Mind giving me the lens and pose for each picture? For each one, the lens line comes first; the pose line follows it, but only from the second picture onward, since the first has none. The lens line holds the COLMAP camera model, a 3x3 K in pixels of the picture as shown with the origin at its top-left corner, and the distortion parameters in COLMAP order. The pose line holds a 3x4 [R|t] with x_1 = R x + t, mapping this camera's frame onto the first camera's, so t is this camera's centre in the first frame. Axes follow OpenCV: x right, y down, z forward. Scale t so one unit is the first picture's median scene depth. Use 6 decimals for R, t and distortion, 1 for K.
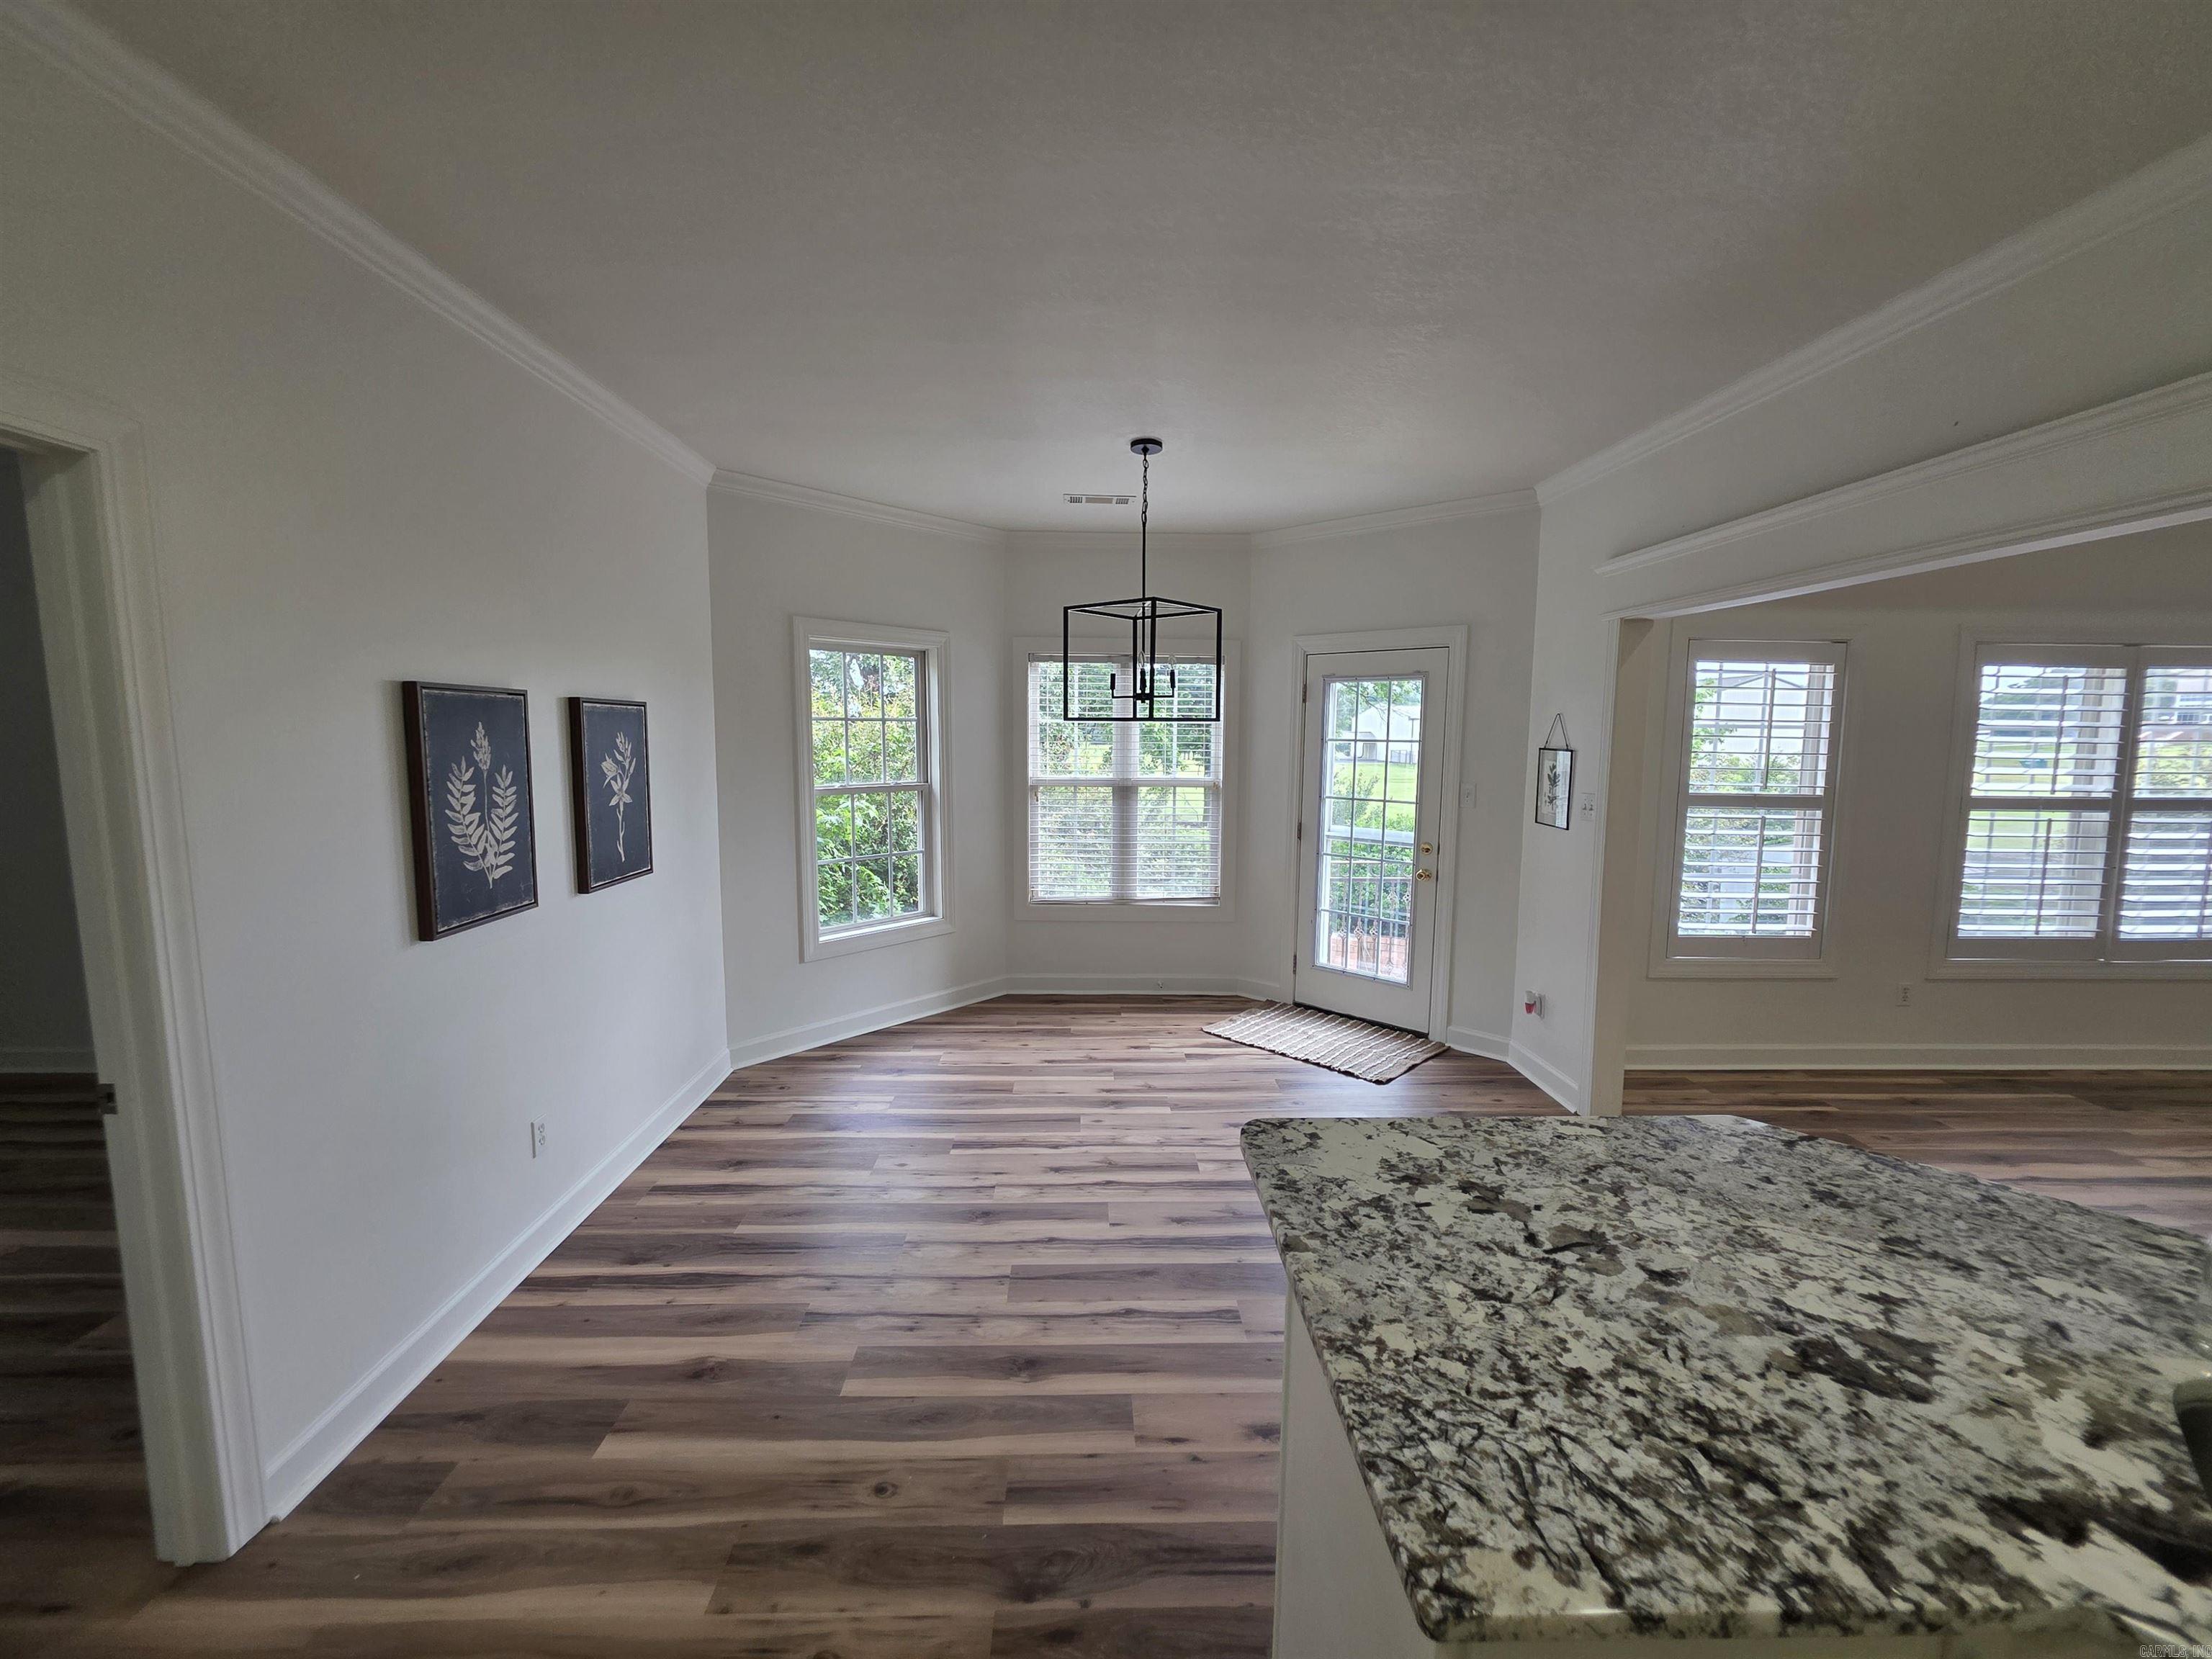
lens RADIAL K [[884.0, 0, 1106.8], [0, 884.0, 834.1], [0, 0, 1]] dist [0.001411, -0.000120]
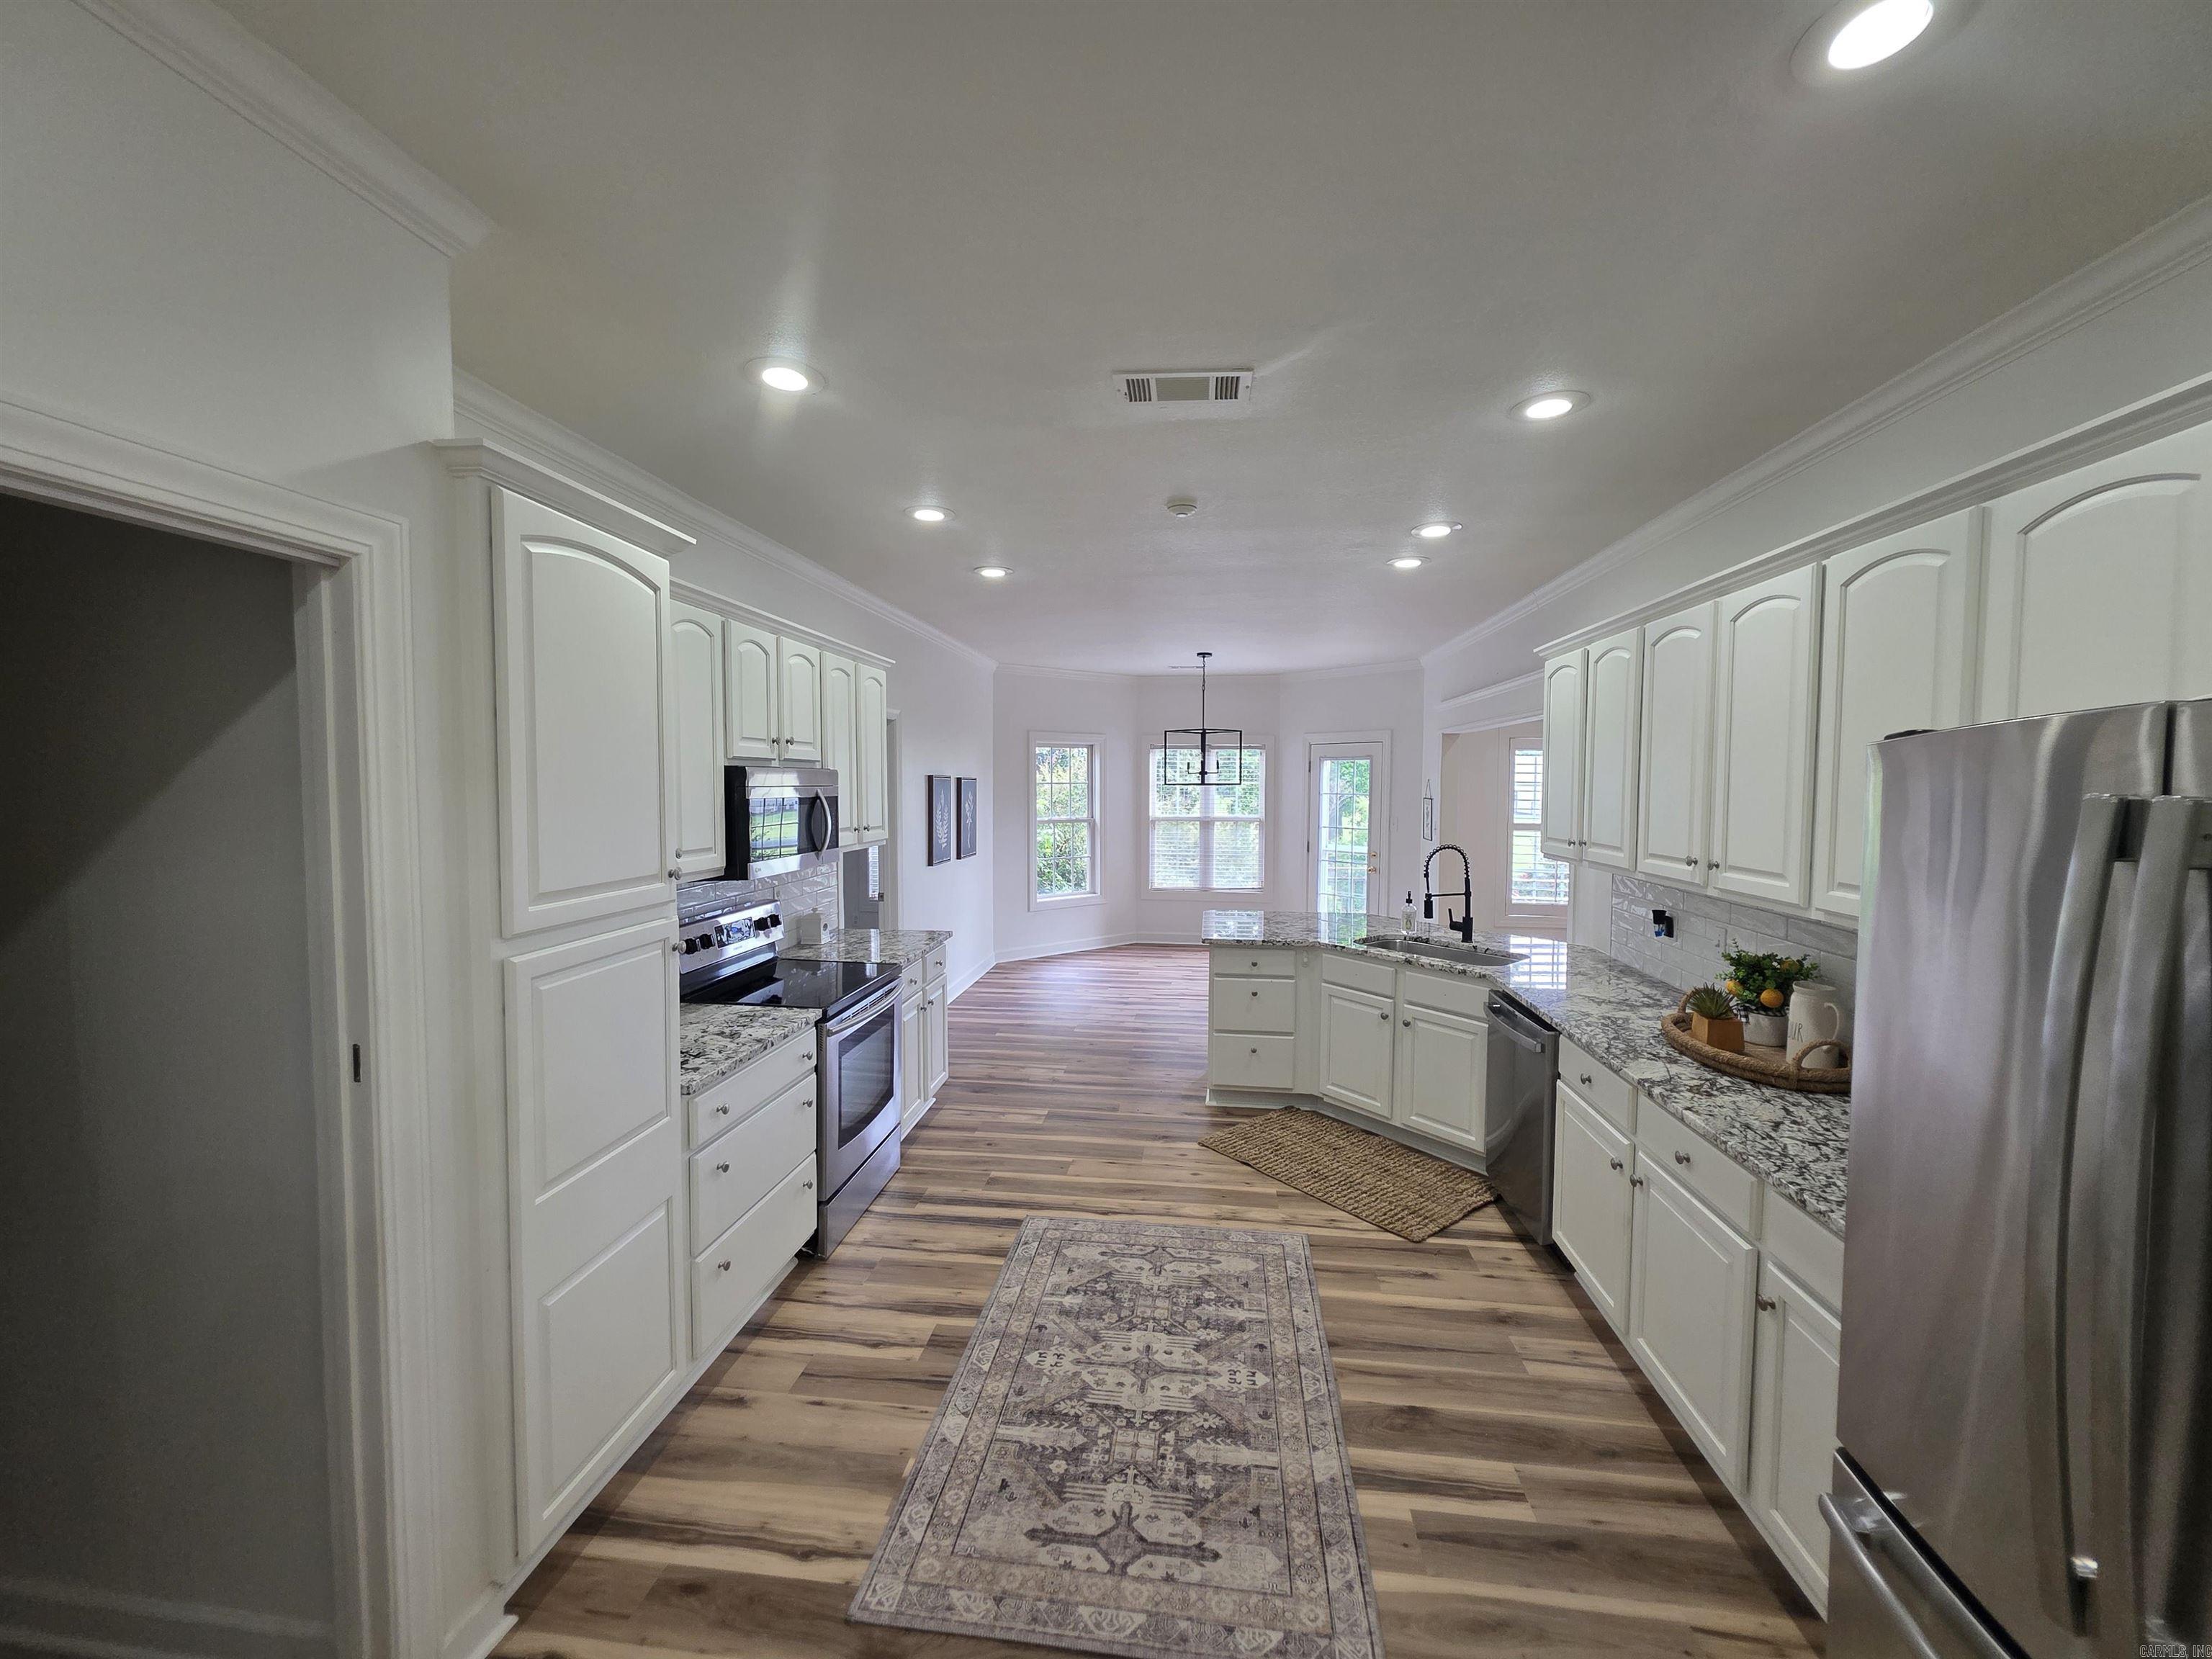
lens RADIAL K [[884.0, 0, 1097.8], [0, 884.0, 833.9], [0, 0, 1]] dist [0.001411, -0.000120]
pose [[0.987346, 0.005668, -0.158482, 0.108054], [-0.015079, 0.998188, -0.058244, 0.092559], [0.157864, 0.059897, 0.985643, -0.899103]]
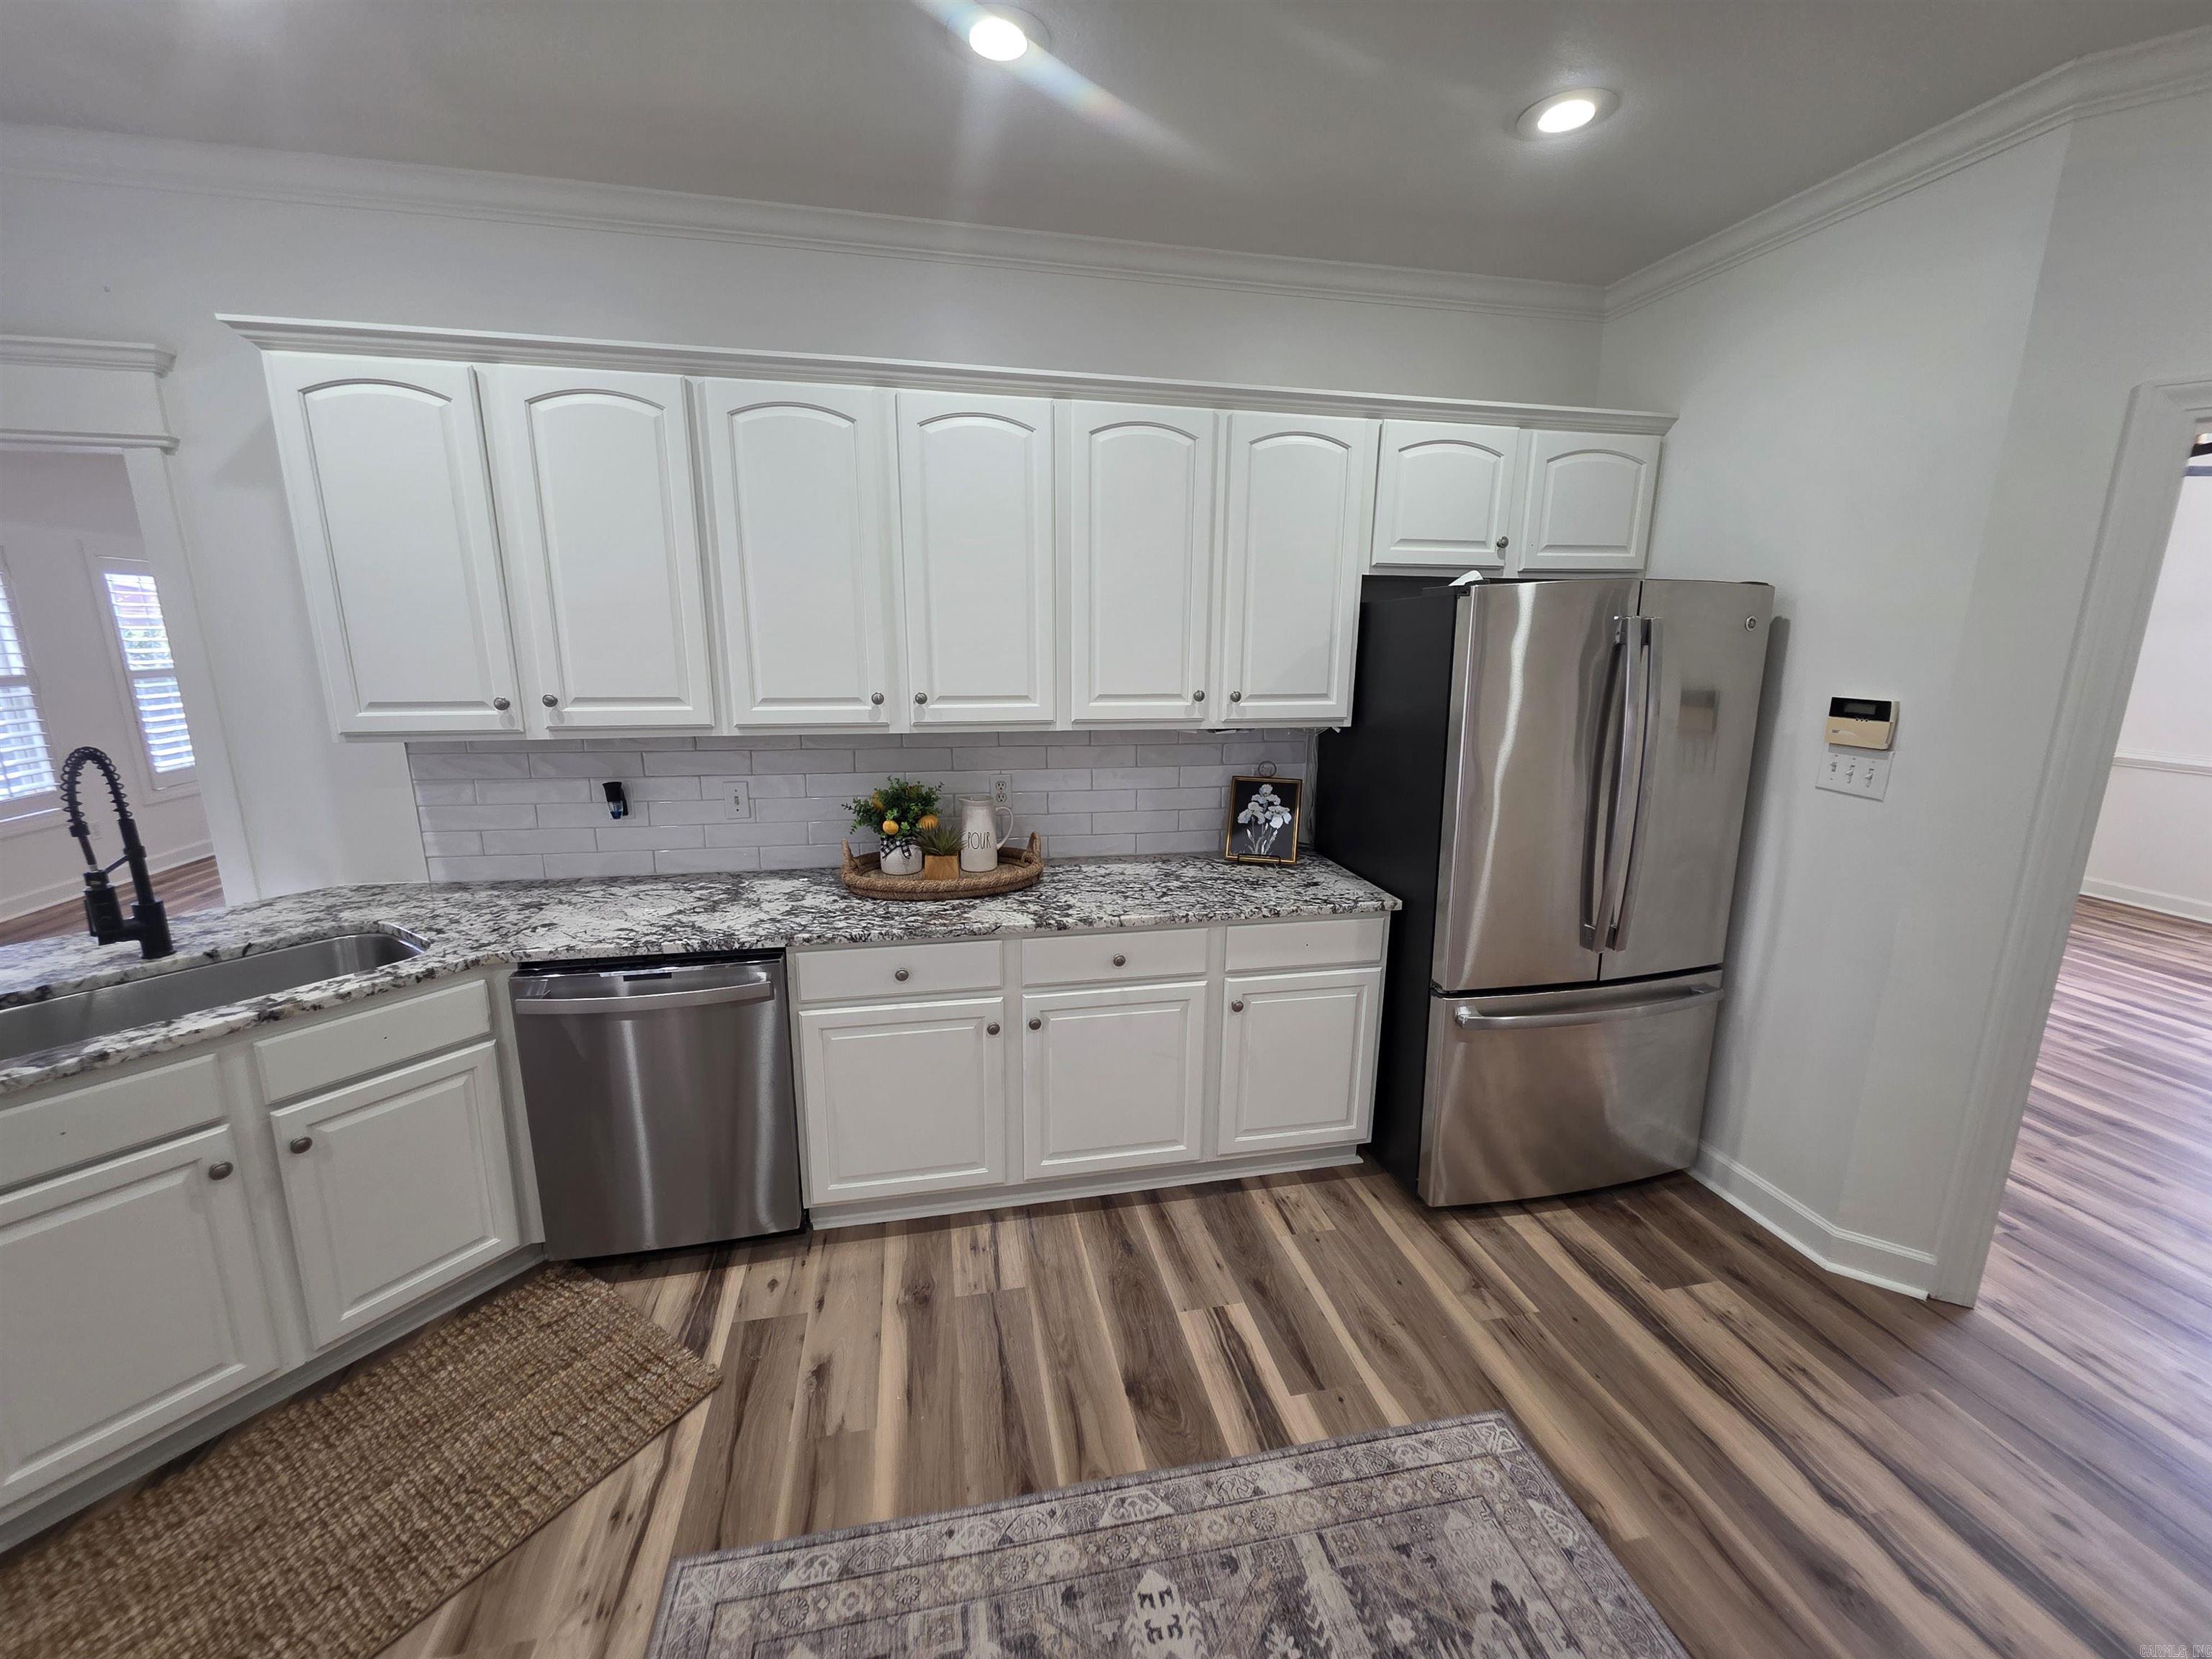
lens RADIAL K [[884.0, 0, 1106.1], [0, 884.0, 822.1], [0, 0, 1]] dist [0.001411, -0.000120]
pose [[-0.179336, -0.217214, 0.959509, -0.160876], [0.107324, 0.965180, 0.238557, 0.024410], [-0.977916, 0.145760, -0.149780, -0.237872]]
